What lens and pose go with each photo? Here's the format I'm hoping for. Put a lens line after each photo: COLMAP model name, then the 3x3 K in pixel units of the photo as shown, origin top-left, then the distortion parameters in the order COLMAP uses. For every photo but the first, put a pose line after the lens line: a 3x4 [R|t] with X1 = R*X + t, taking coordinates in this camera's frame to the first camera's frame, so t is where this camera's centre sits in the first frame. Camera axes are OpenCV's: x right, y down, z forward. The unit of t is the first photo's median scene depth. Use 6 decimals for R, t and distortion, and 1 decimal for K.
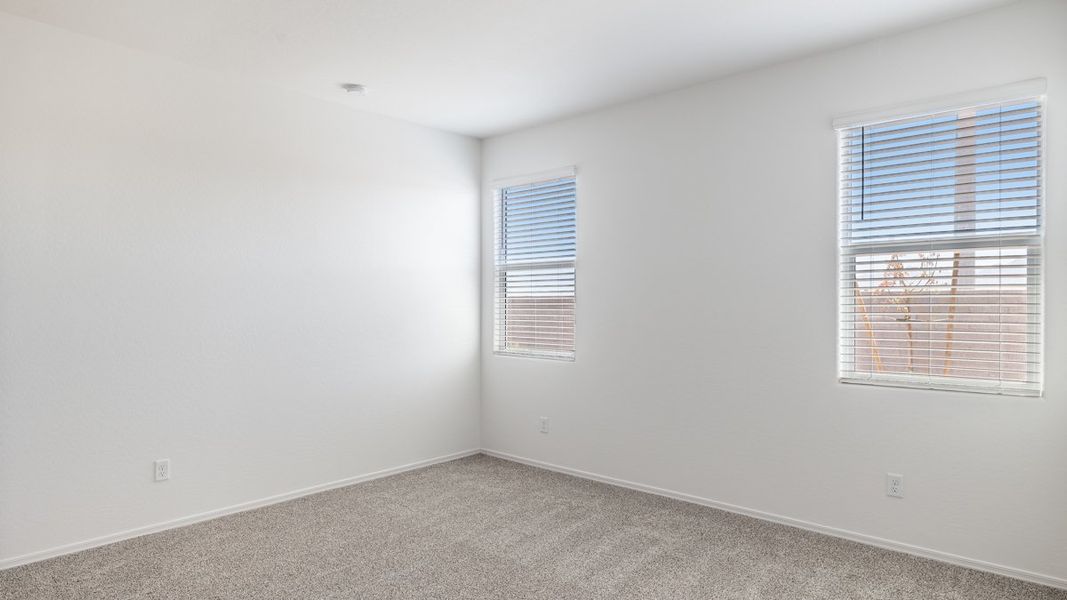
lens RADIAL K [[619.0, 0, 539.9], [0, 619.0, 313.3], [0, 0, 1]] dist [-0.000747, -0.000710]
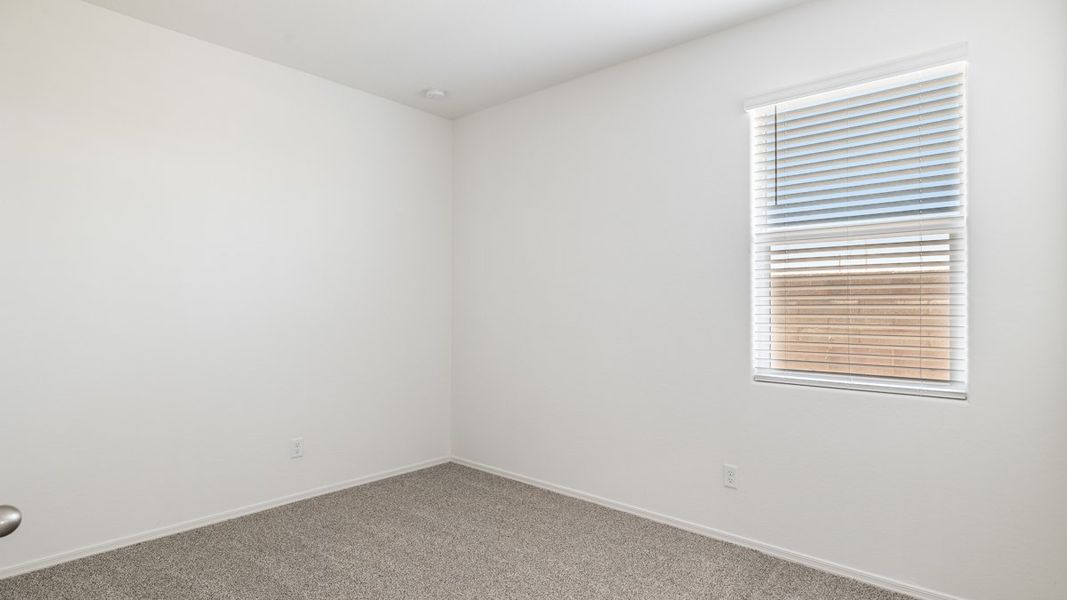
lens RADIAL K [[877.8, 0, 513.1], [0, 877.8, 277.0], [0, 0, 1]] dist [0.062229, 0.003610]
pose [[0.973381, -0.013242, -0.228812, 0.442986], [0.004144, 0.999183, -0.040197, 0.008621], [0.229157, 0.038179, 0.972640, -0.383010]]
